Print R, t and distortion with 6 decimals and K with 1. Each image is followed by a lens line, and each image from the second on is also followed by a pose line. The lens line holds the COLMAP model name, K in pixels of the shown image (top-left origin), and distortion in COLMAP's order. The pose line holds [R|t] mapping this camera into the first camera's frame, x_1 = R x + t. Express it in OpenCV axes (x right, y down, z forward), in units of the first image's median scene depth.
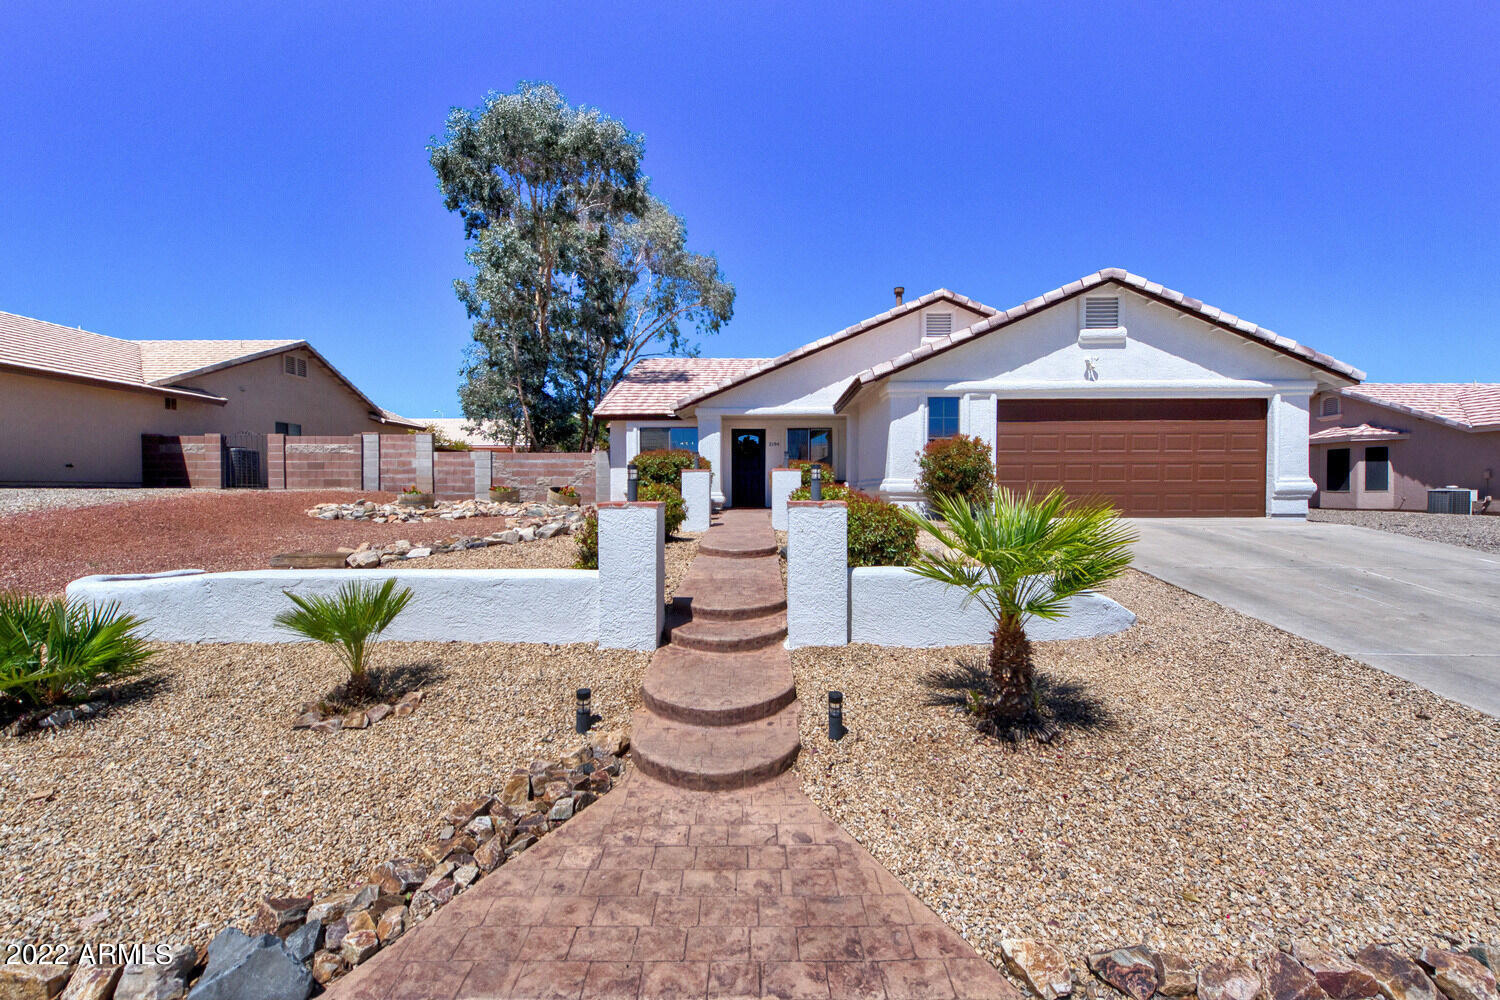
lens RADIAL K [[608.5, 0, 759.6], [0, 608.5, 495.8], [0, 0, 1]] dist [0.002570, -0.000334]
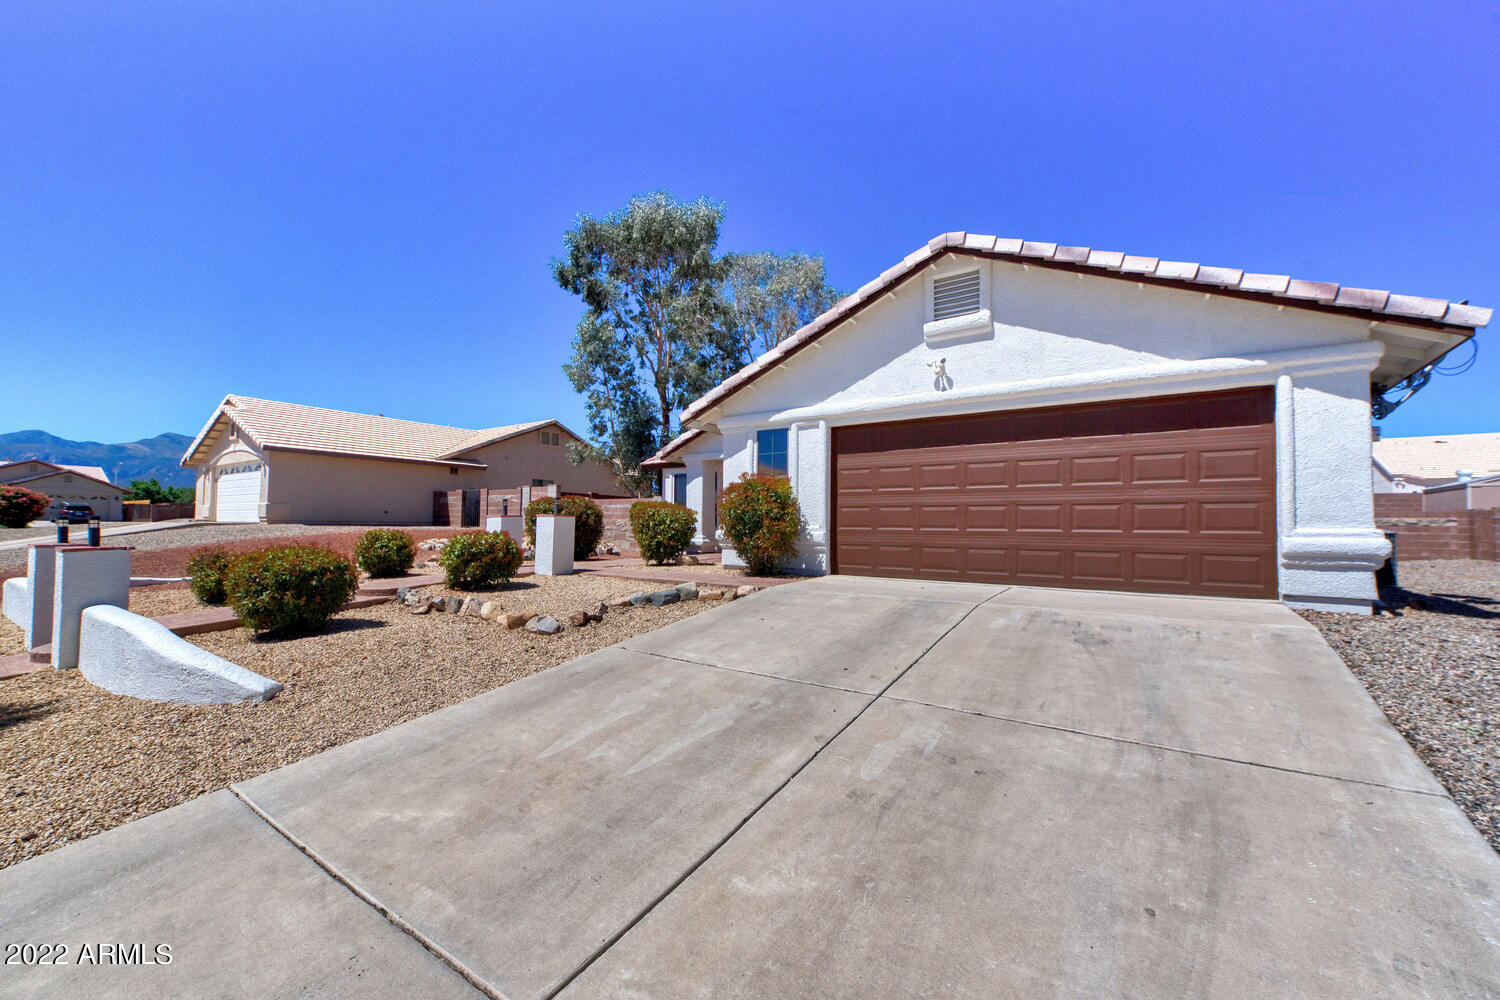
lens RADIAL K [[608.5, 0, 758.0], [0, 608.5, 505.2], [0, 0, 1]] dist [0.002570, -0.000334]
pose [[0.821065, -0.008987, -0.570764, 0.757769], [-0.021506, 0.998679, -0.046662, -0.014468], [0.570429, 0.050587, 0.819787, 0.281655]]
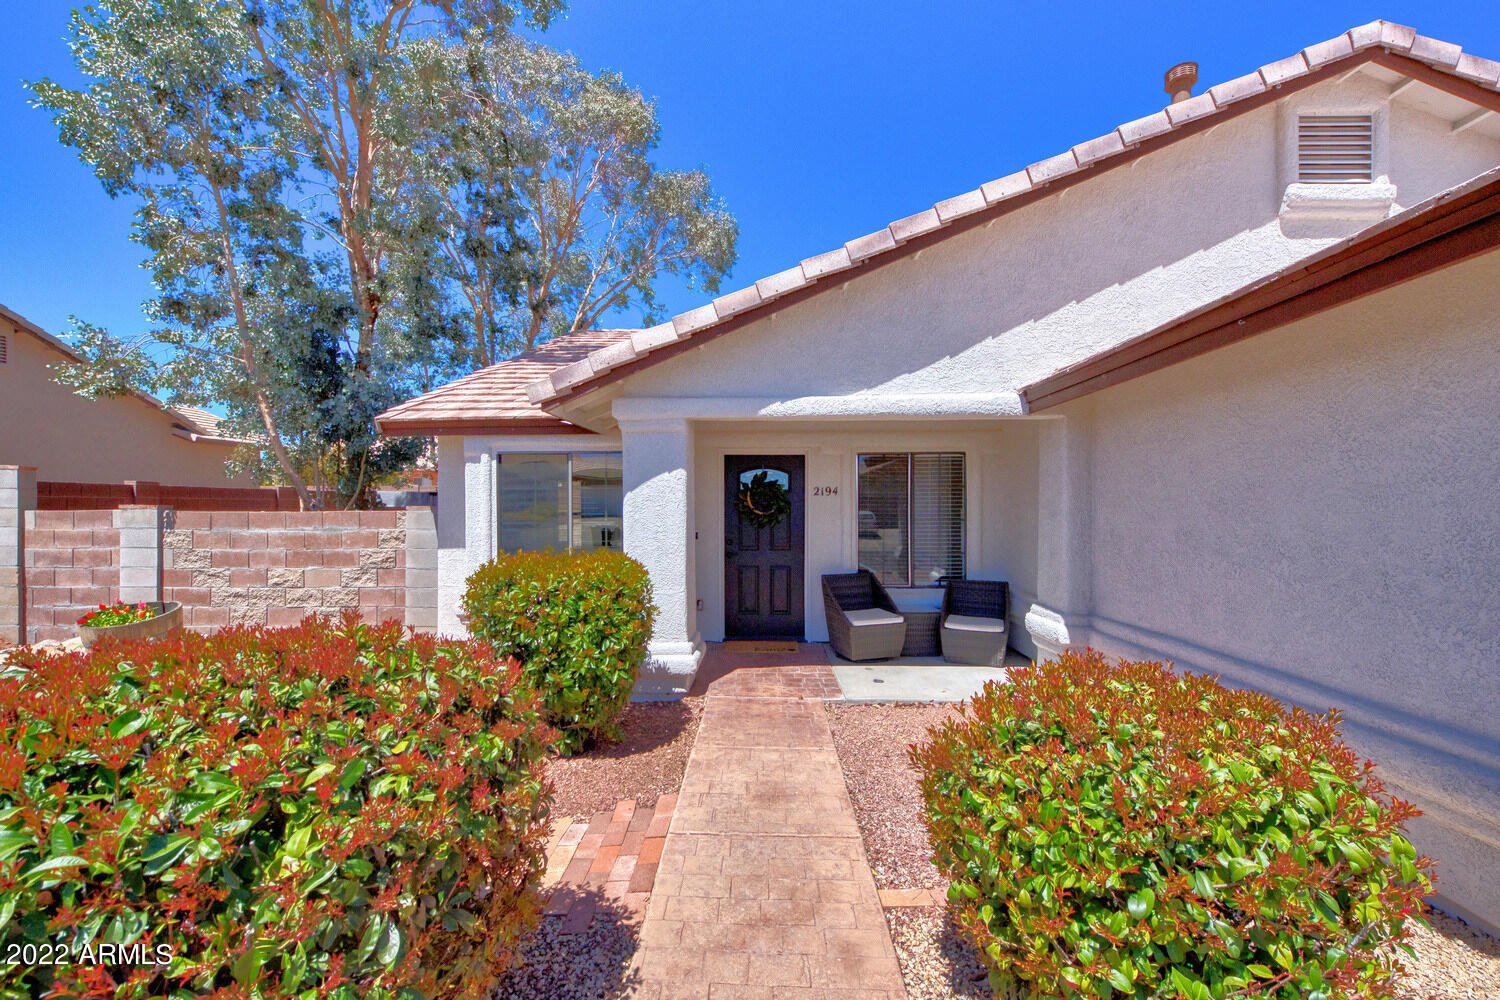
lens RADIAL K [[608.5, 0, 747.7], [0, 608.5, 505.7], [0, 0, 1]] dist [0.002570, -0.000334]
pose [[0.999488, 0.001503, -0.031971, -0.023924], [-0.001801, 0.999955, -0.009302, -0.102781], [0.031955, 0.009355, 0.999446, 0.841518]]
